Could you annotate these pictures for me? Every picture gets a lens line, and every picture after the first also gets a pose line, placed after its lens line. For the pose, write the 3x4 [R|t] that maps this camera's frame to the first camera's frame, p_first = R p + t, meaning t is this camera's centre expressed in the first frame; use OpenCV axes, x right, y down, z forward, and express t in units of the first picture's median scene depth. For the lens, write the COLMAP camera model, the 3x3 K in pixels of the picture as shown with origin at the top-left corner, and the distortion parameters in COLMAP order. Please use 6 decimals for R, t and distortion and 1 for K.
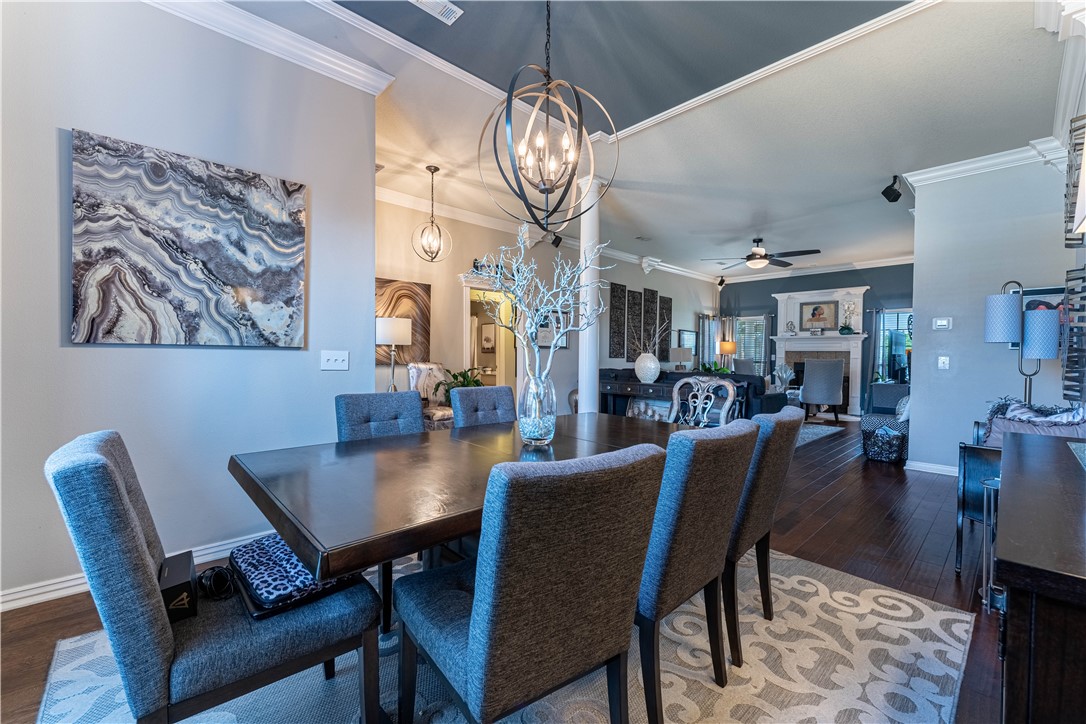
lens RADIAL K [[445.8, 0, 543.0], [0, 445.8, 362.0], [0, 0, 1]] dist [-0.003701, -0.000200]
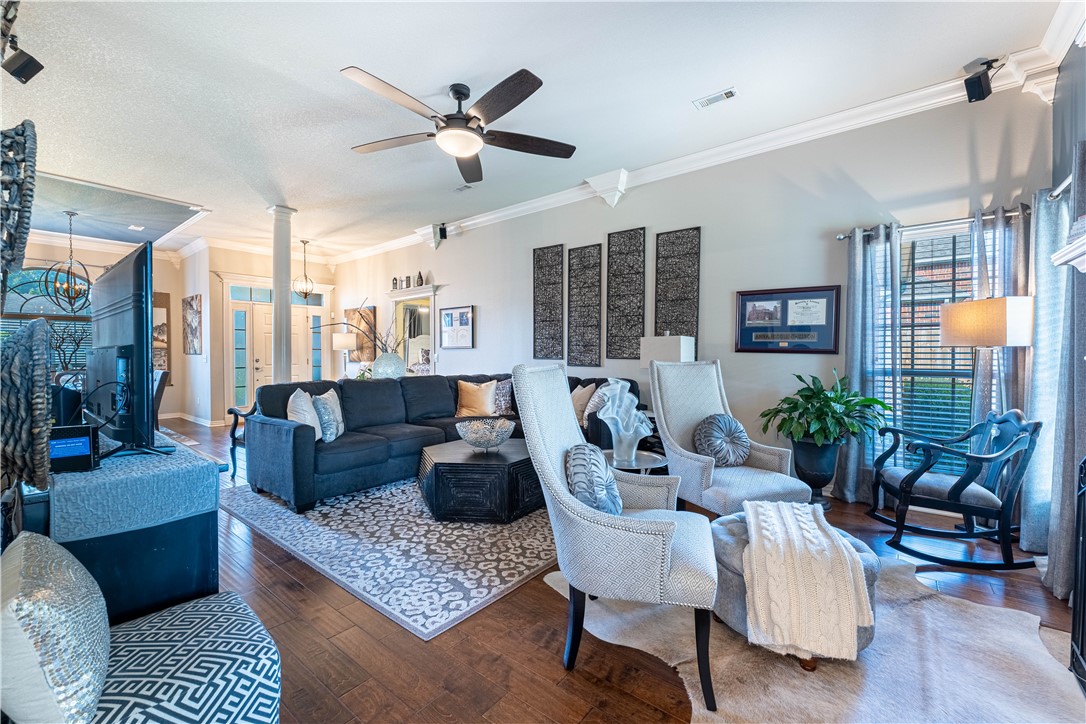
lens RADIAL K [[445.8, 0, 543.0], [0, 445.8, 362.0], [0, 0, 1]] dist [-0.003701, -0.000200]
pose [[0.141183, 0.010420, -0.989929, 0.736770], [-0.011197, 0.999897, 0.008929, -0.009404], [0.989920, 0.009823, 0.141285, 0.809374]]
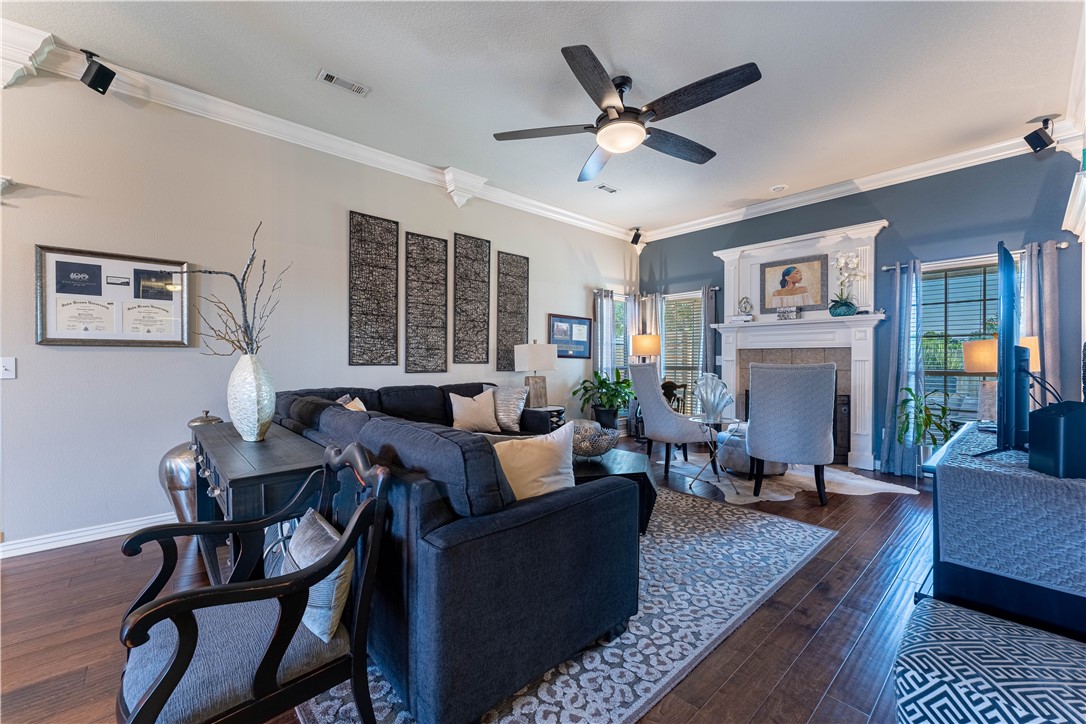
lens RADIAL K [[436.9, 0, 543.0], [0, 436.9, 362.0], [0, 0, 1]] dist [0.002569, 0.000029]
pose [[0.999774, -0.010477, -0.018502, 0.326902], [0.010309, 0.999905, -0.009190, -0.005642], [0.018596, 0.008998, 0.999787, 0.464238]]
